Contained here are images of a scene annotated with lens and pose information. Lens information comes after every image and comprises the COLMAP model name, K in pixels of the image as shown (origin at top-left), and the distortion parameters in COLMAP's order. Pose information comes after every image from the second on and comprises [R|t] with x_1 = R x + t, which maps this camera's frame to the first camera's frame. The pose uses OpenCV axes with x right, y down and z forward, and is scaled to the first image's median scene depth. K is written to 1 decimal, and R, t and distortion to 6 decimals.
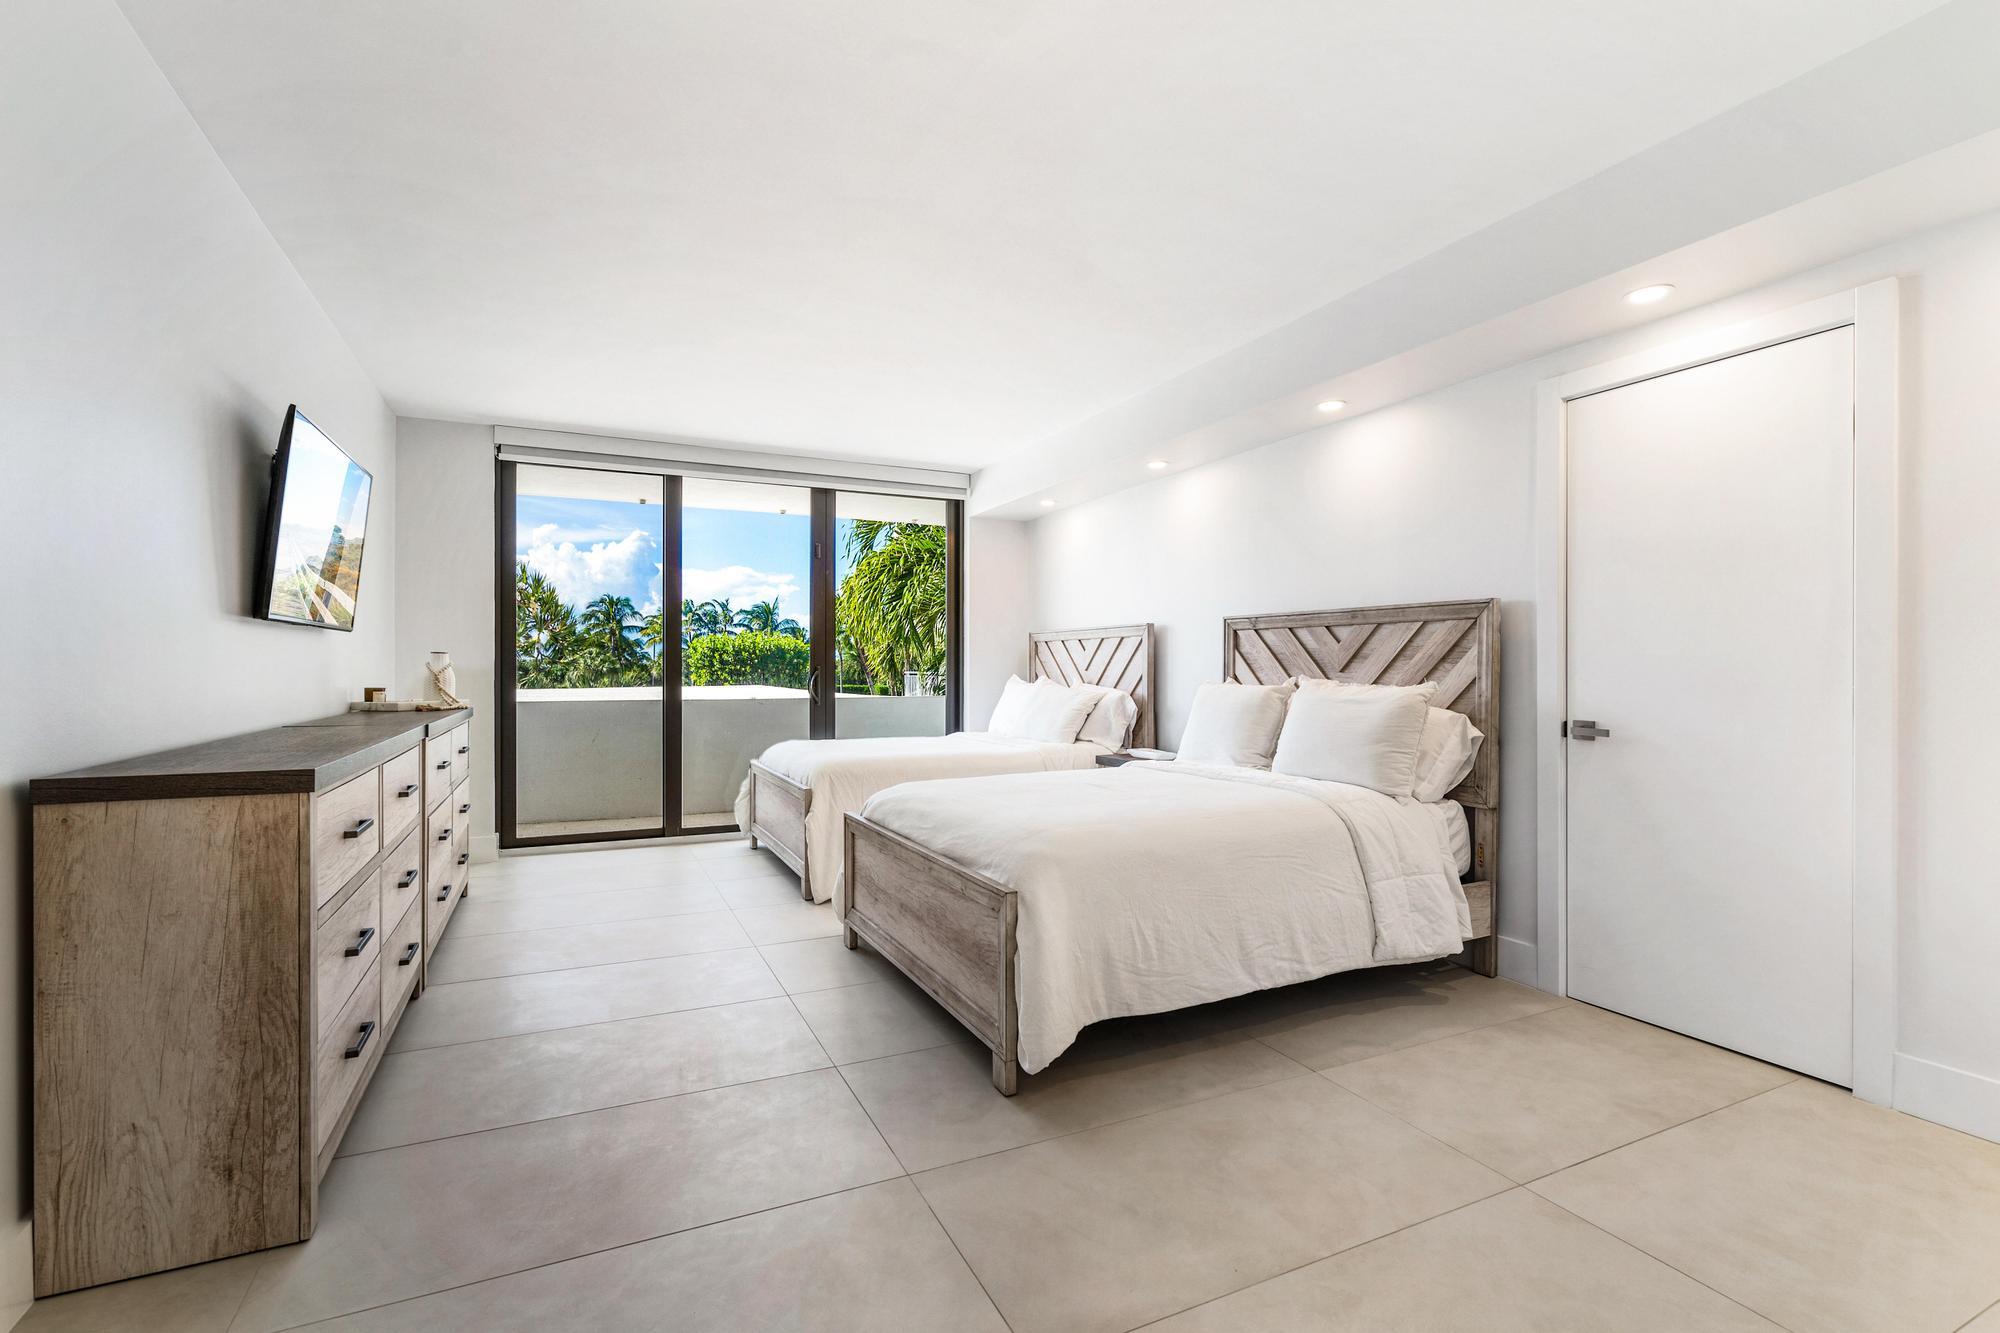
lens RADIAL K [[900.4, 0, 1002.5], [0, 900.4, 668.1], [0, 0, 1]] dist [-0.004336, 0.001446]
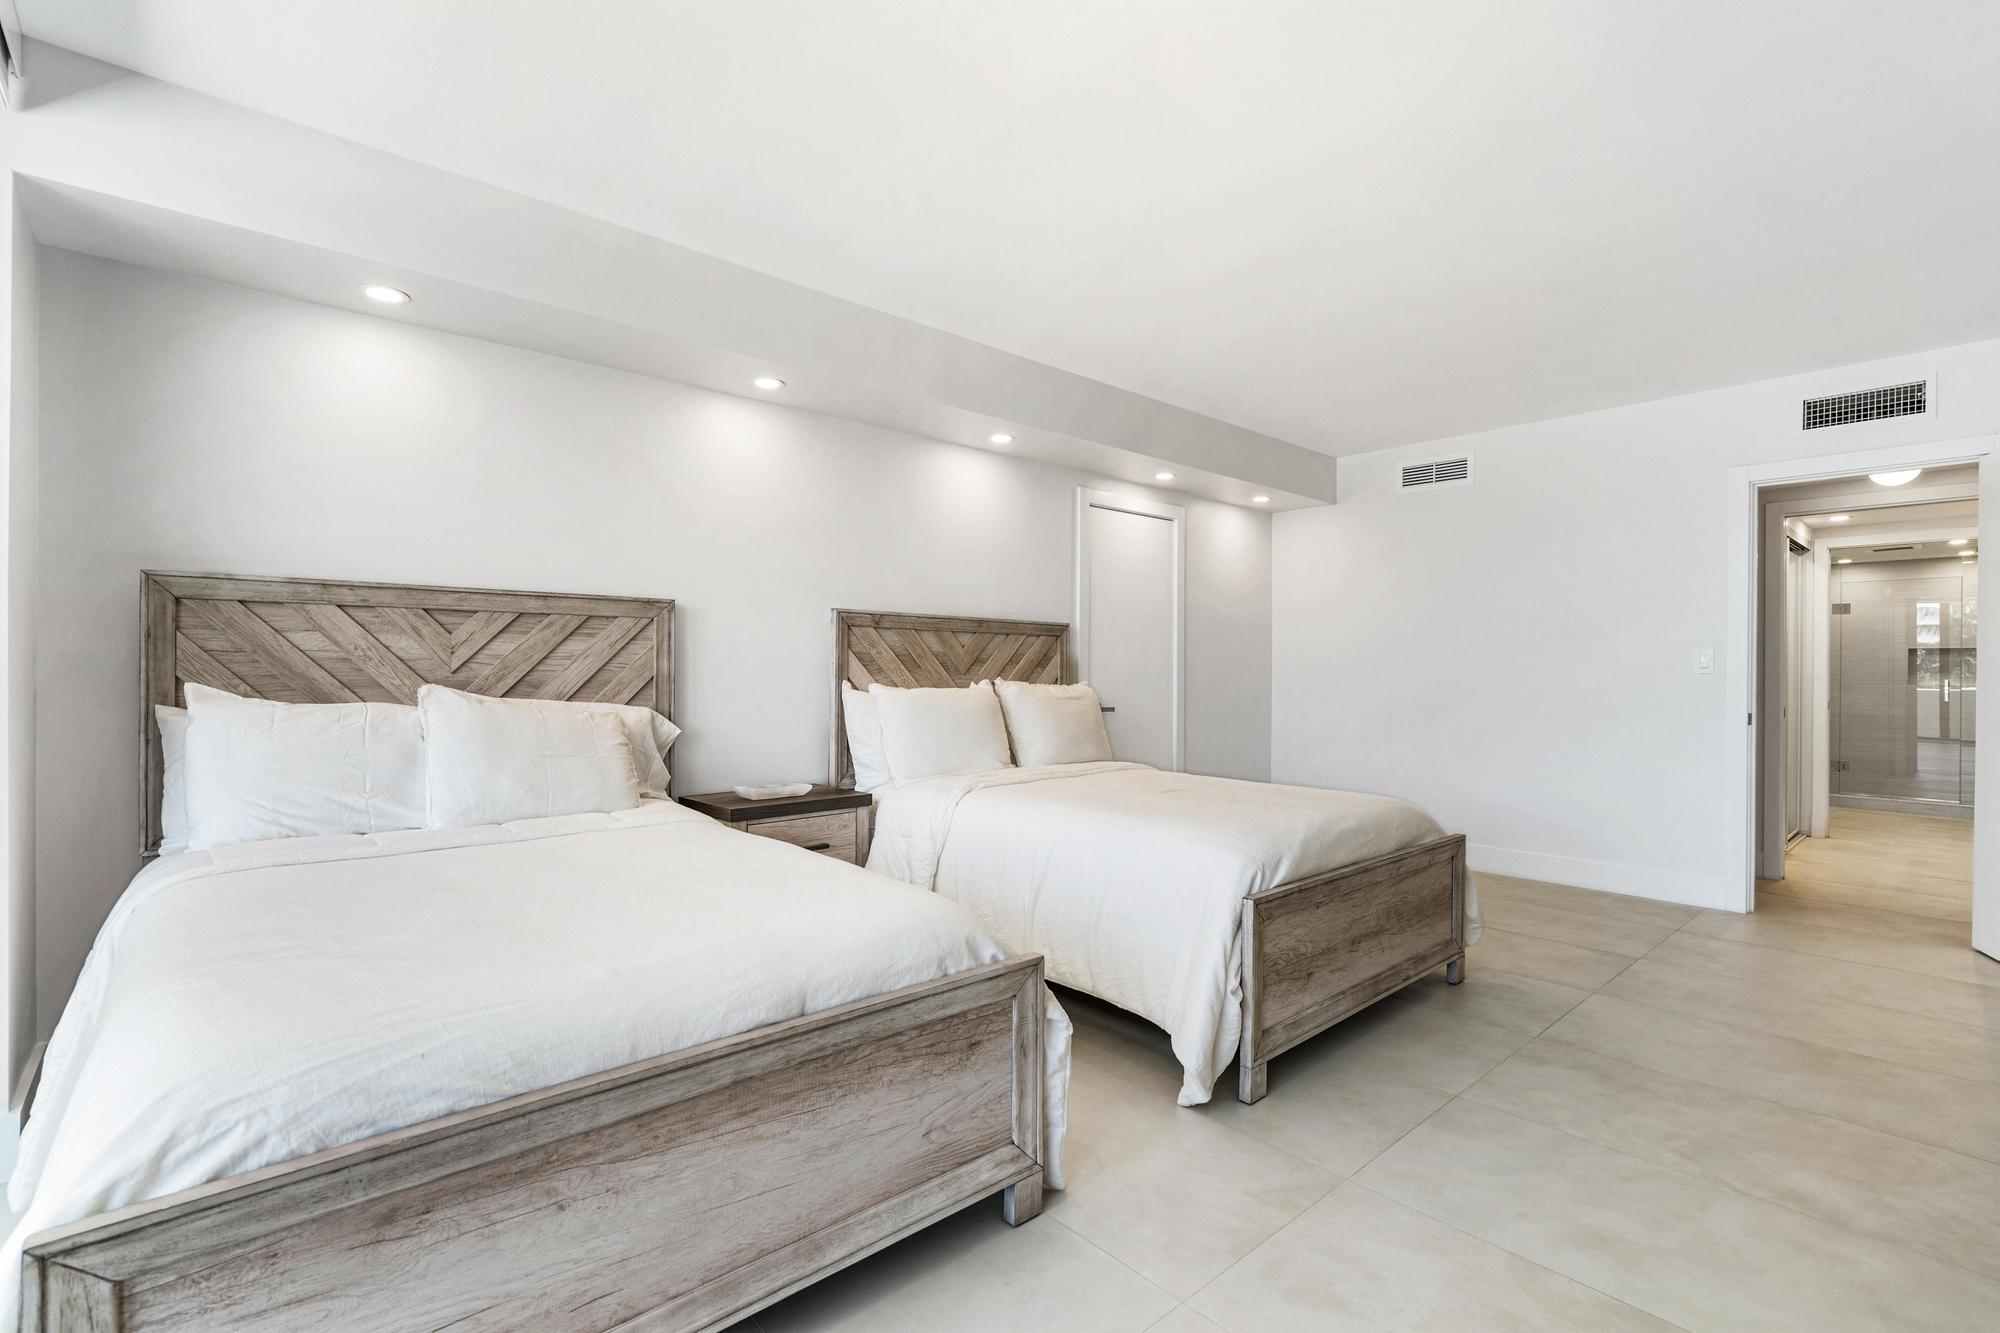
lens RADIAL K [[900.4, 0, 1004.0], [0, 900.4, 675.7], [0, 0, 1]] dist [-0.004336, 0.001446]
pose [[-0.282535, -0.002065, 0.959255, -0.704700], [-0.006201, 0.999981, 0.000326, 0.004740], [-0.959237, -0.005856, -0.282543, 1.298013]]
